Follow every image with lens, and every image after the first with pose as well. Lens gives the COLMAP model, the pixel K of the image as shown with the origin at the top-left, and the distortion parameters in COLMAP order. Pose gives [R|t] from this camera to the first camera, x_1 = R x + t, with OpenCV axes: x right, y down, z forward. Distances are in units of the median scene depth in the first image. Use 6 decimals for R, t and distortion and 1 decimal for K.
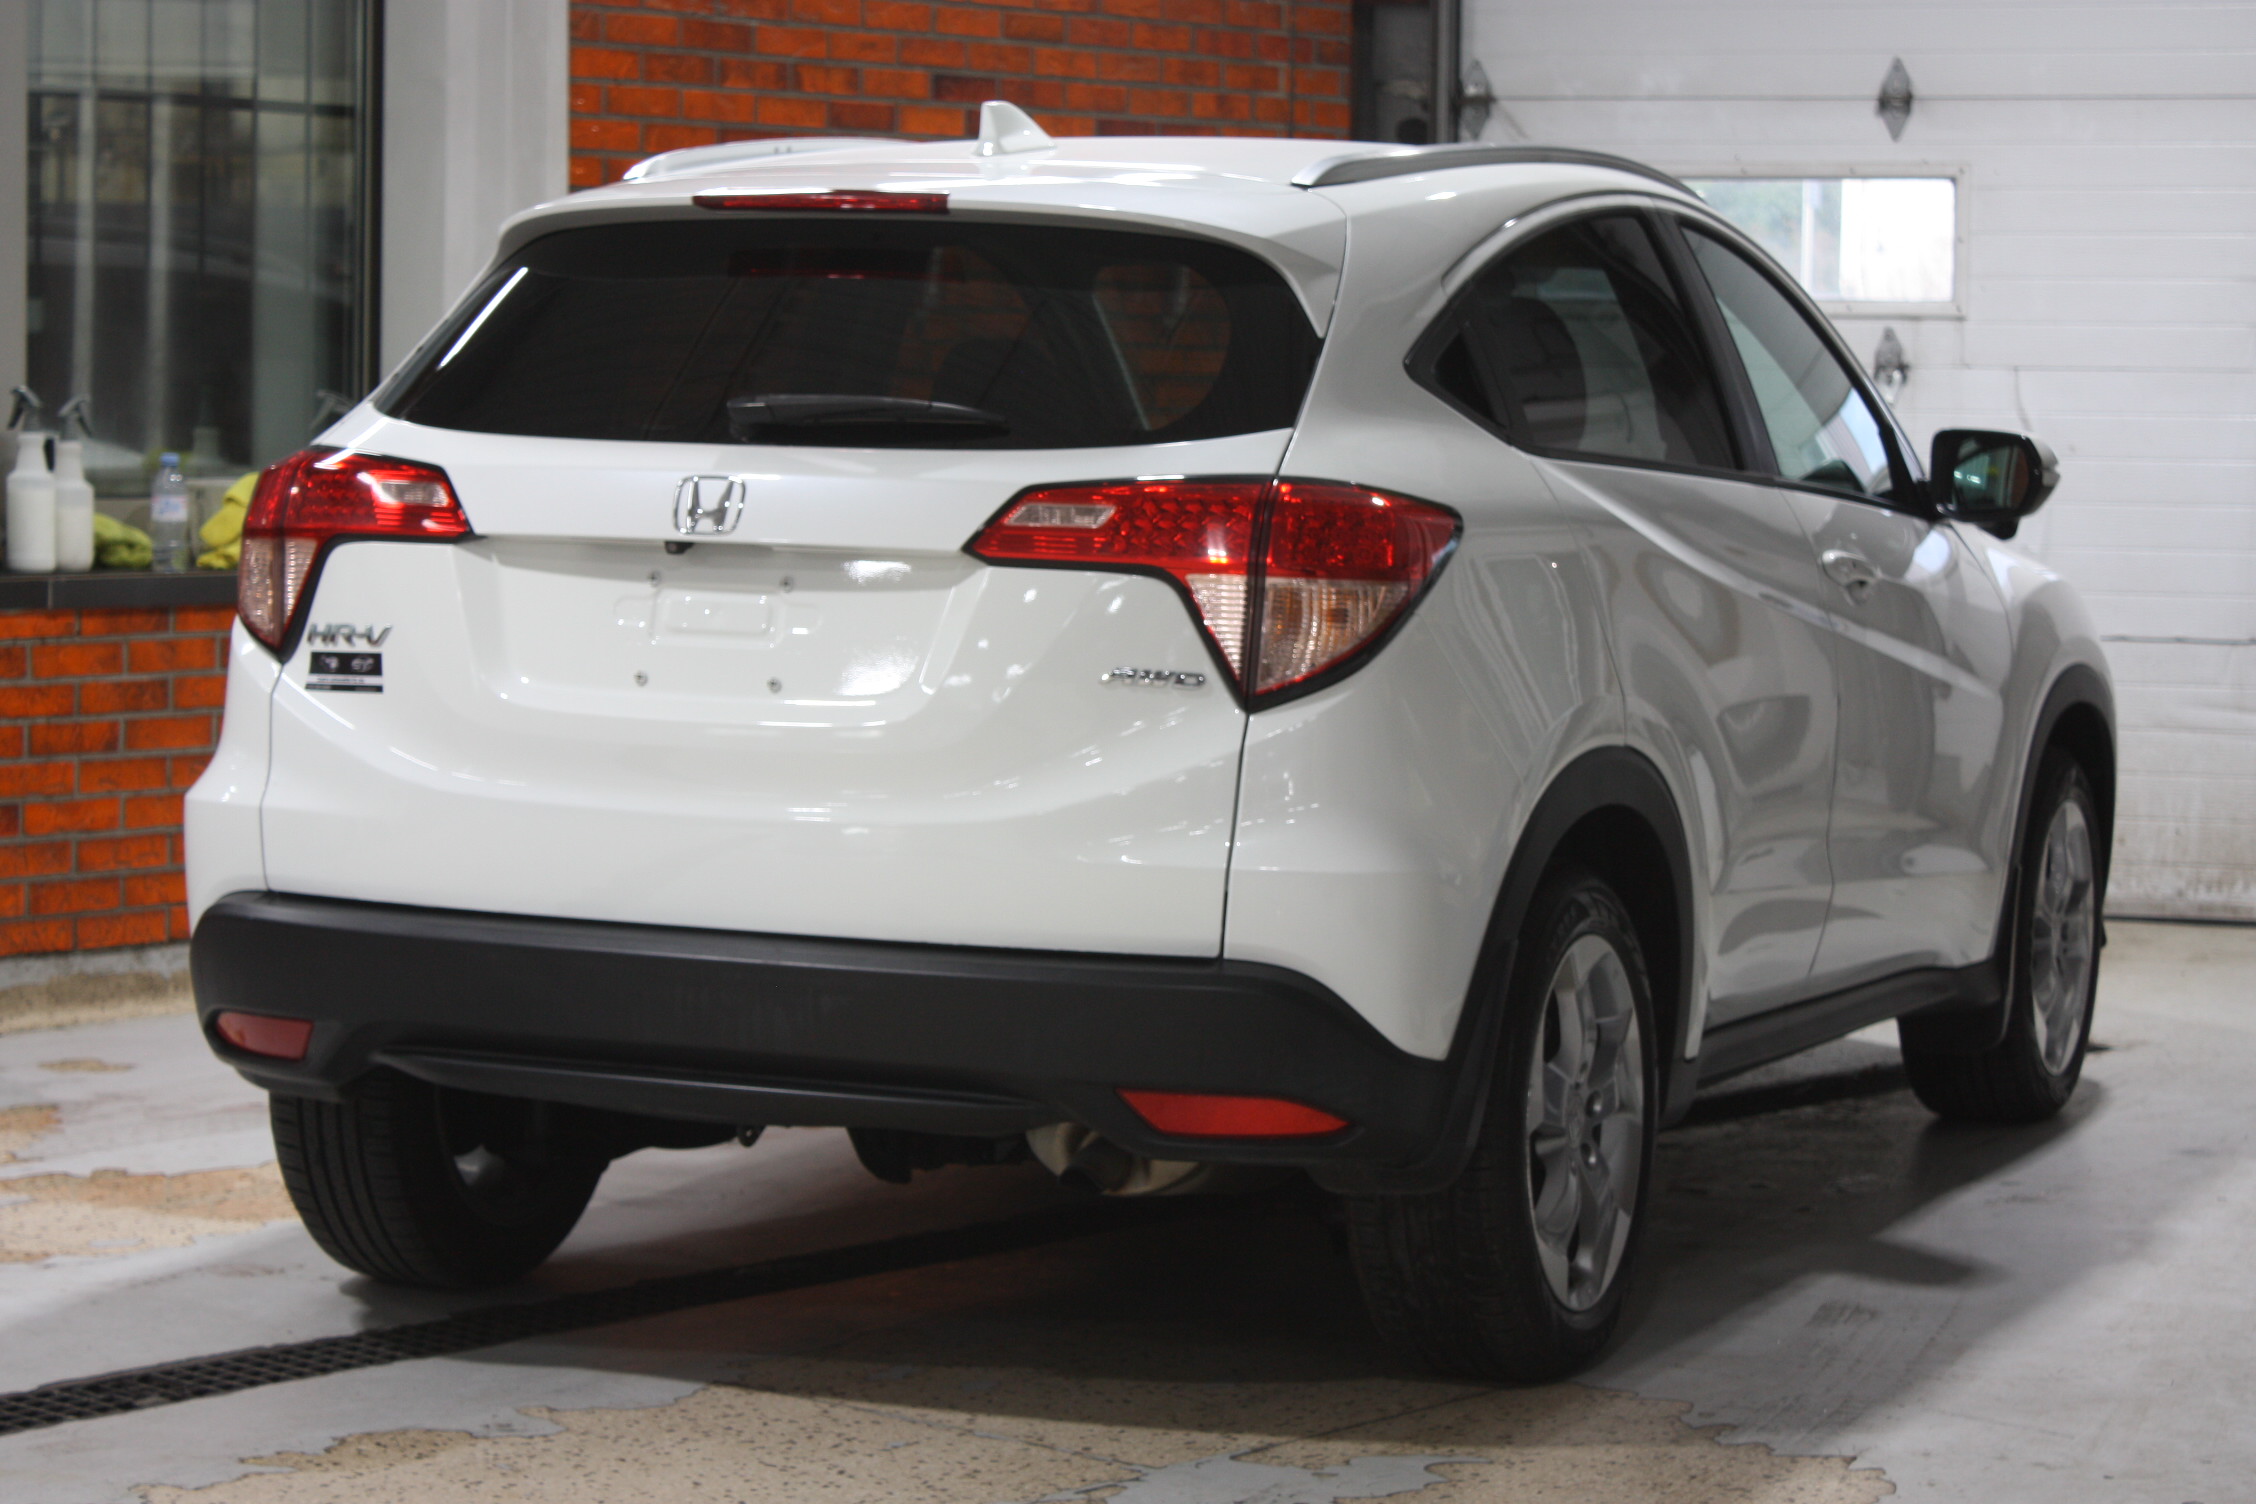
lens RADIAL K [[5181.7, 0, 1123.6], [0, 5181.7, 743.4], [0, 0, 1]] dist [0.076381, 0.000000]
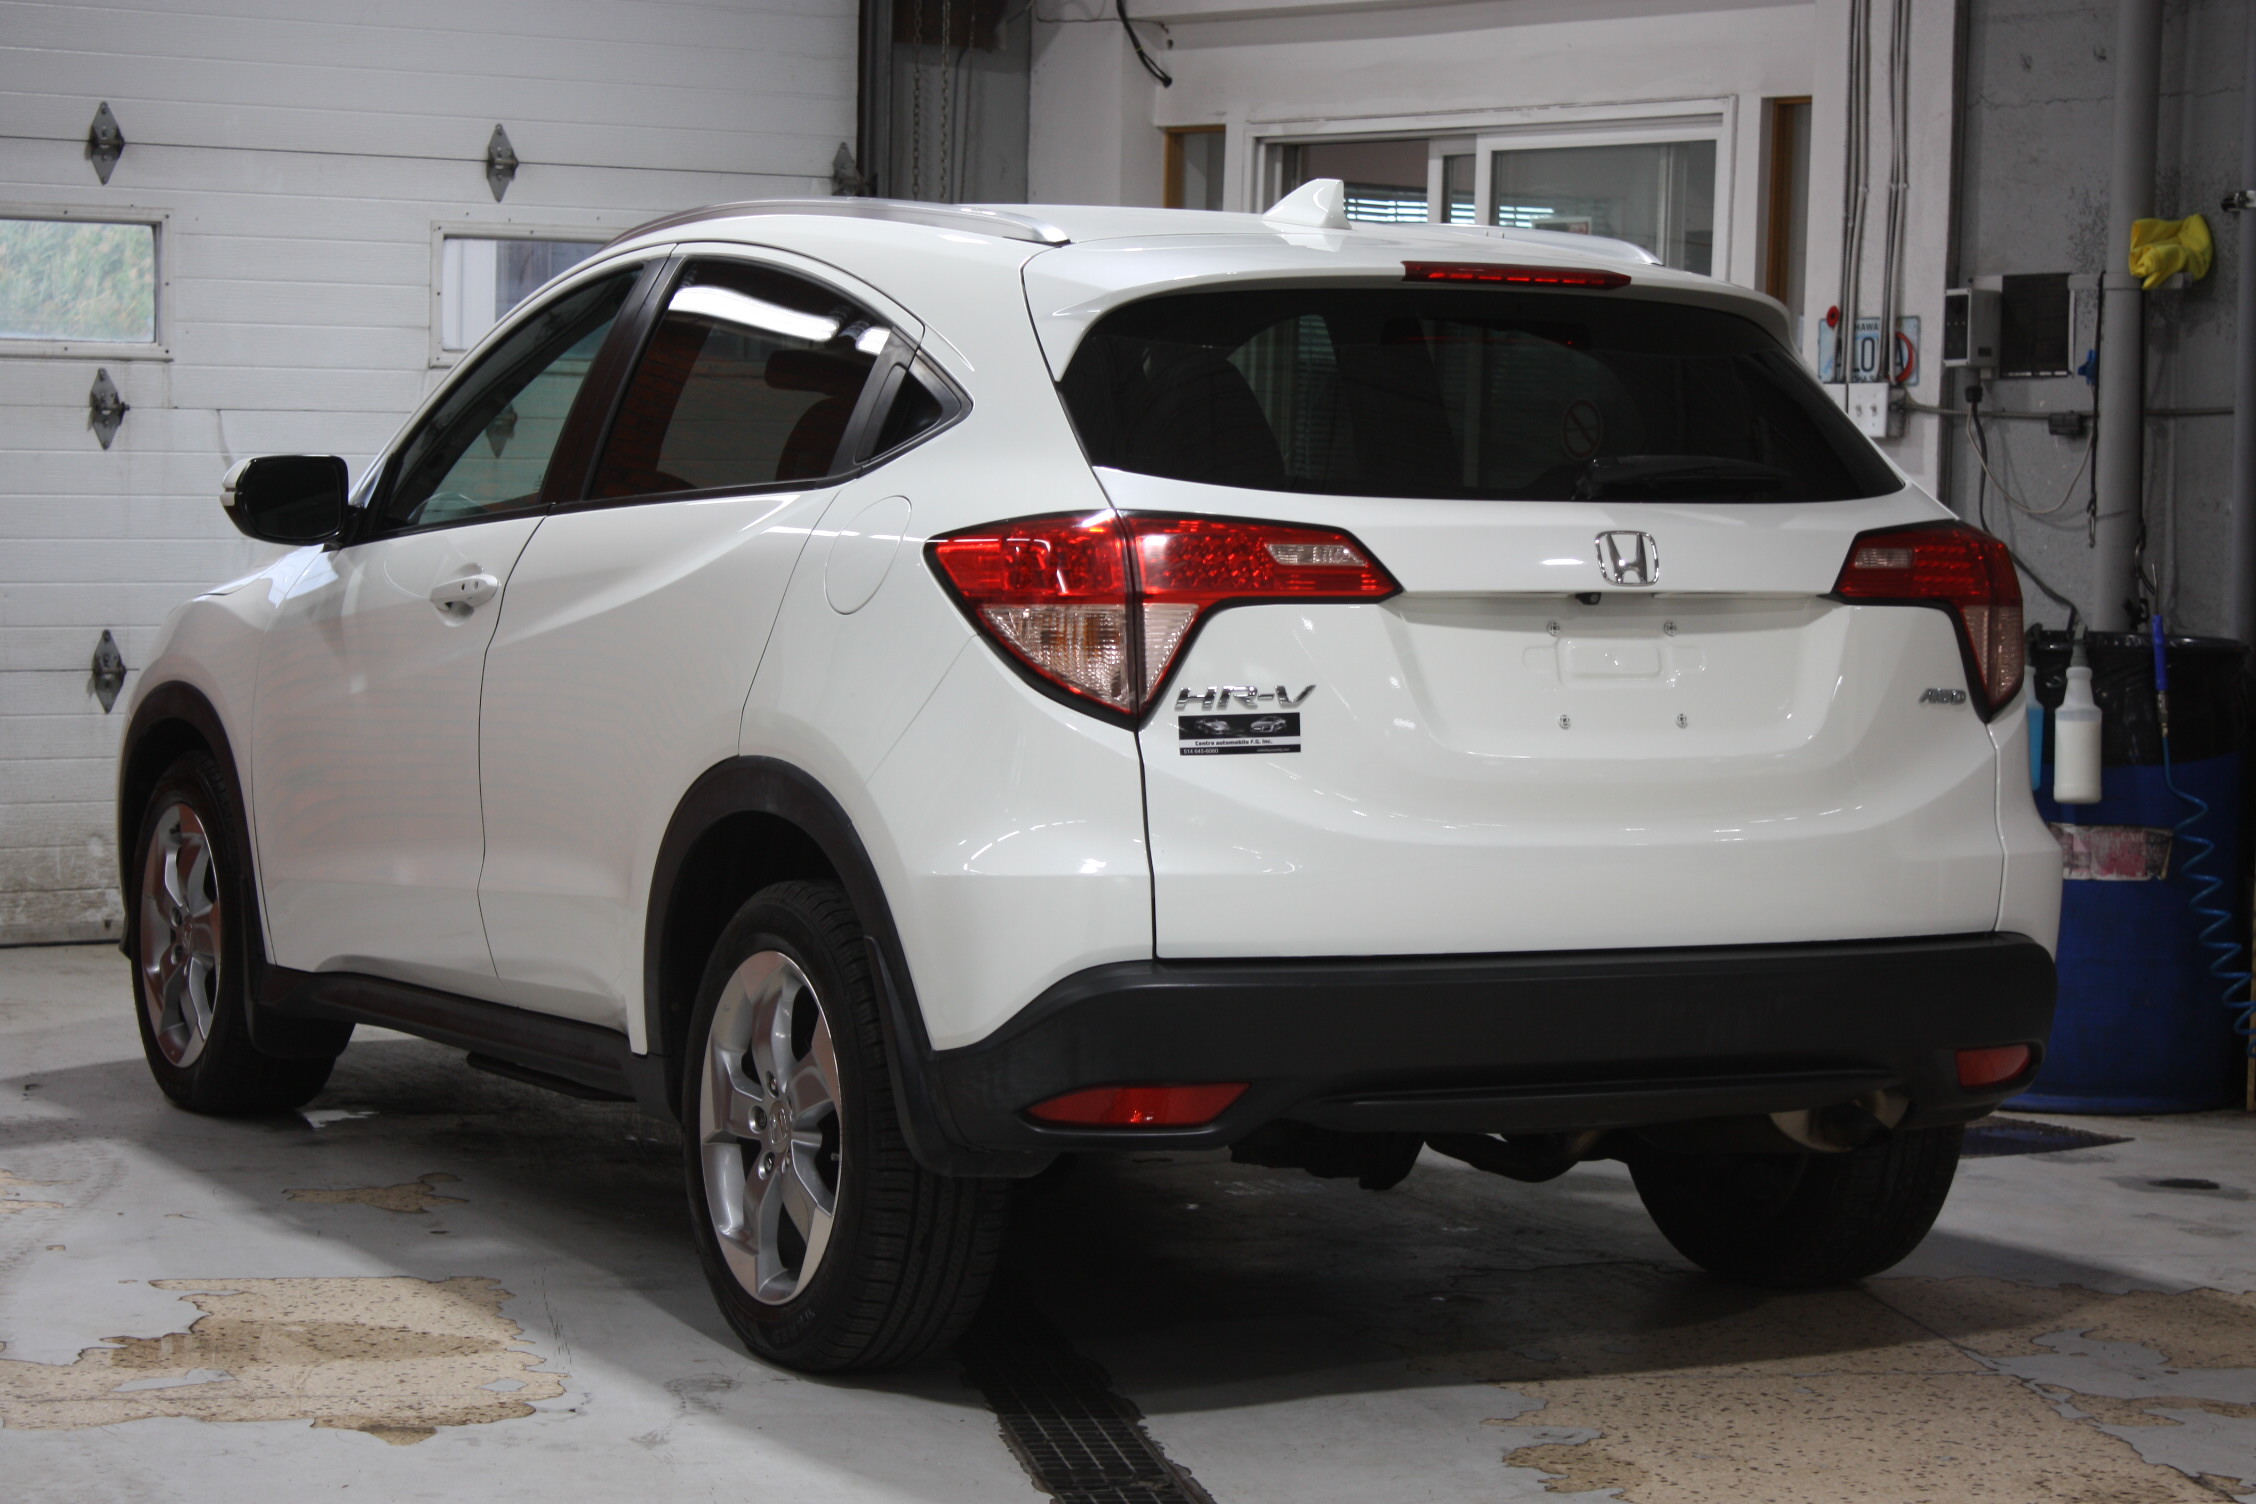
lens RADIAL K [[5181.7, 0, 1128.7], [0, 5181.7, 751.5], [0, 0, 1]] dist [0.076381, 0.000000]
pose [[0.627408, -0.053852, 0.776827, -0.944419], [0.054539, 0.998195, 0.025149, -0.036830], [-0.776779, 0.026589, 0.629212, 0.383504]]
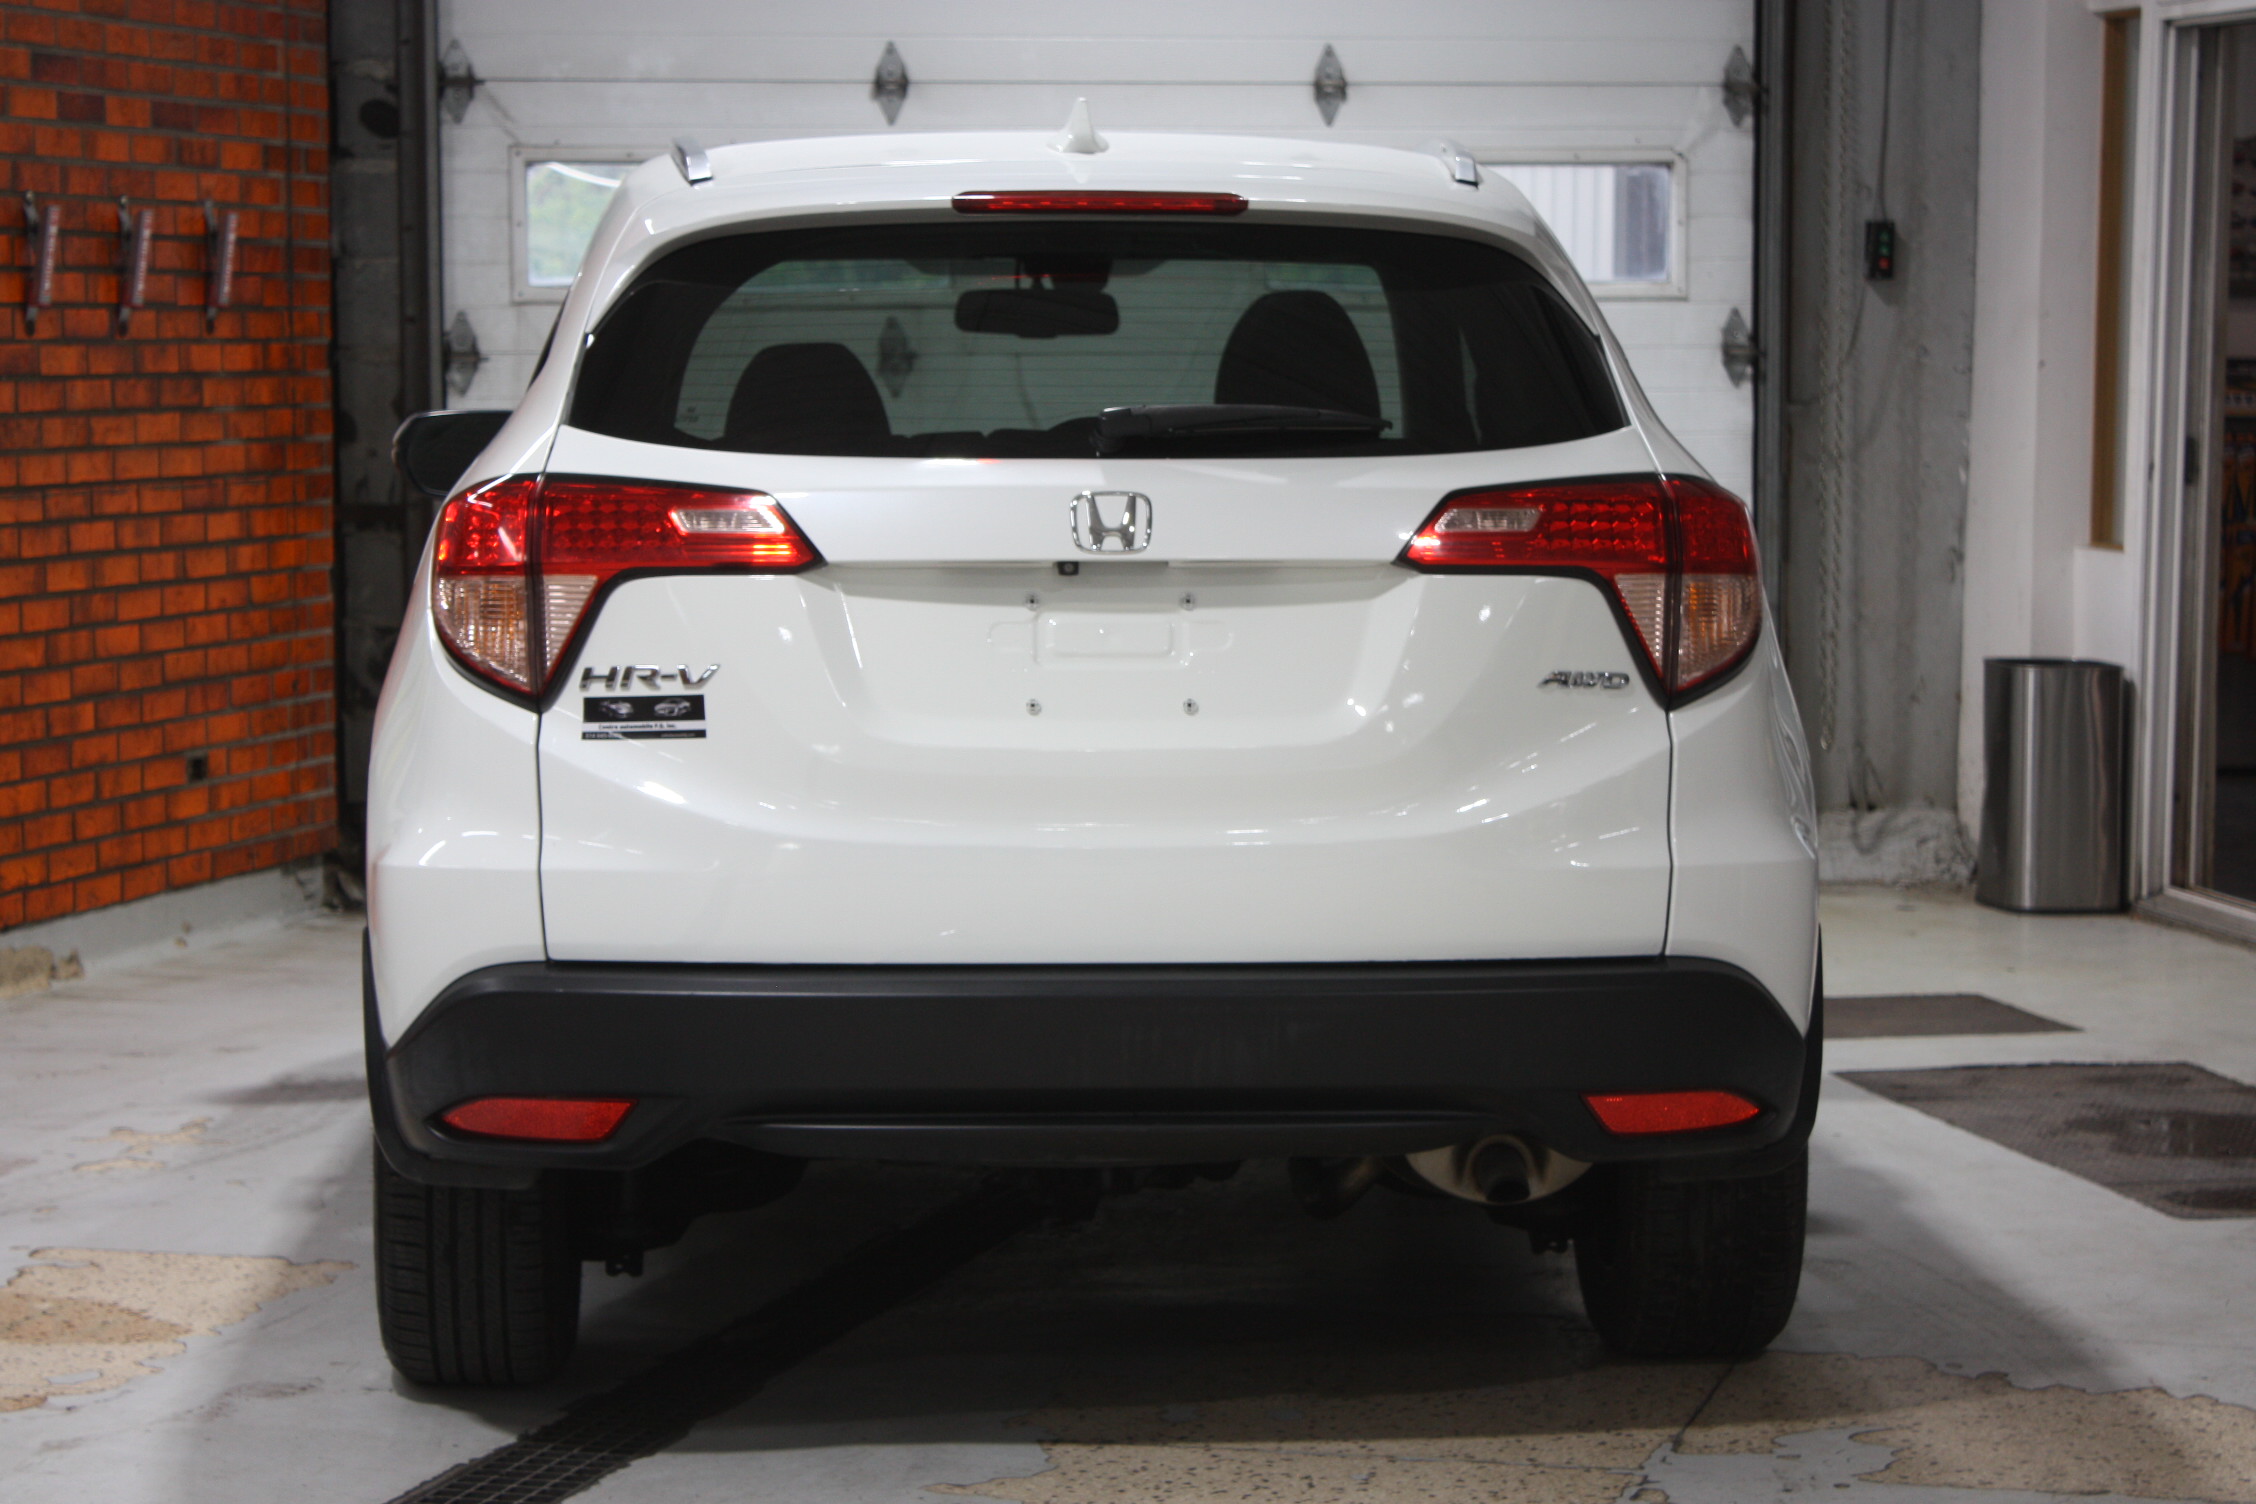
lens RADIAL K [[5467.2, 0, 1117.9], [0, 5467.2, 764.3], [0, 0, 1]] dist [0.067825, 0.000000]
pose [[0.896767, -0.053198, 0.439293, -0.502027], [0.051446, 0.998549, 0.015902, -0.016541], [-0.439502, 0.008340, 0.898203, 0.088368]]
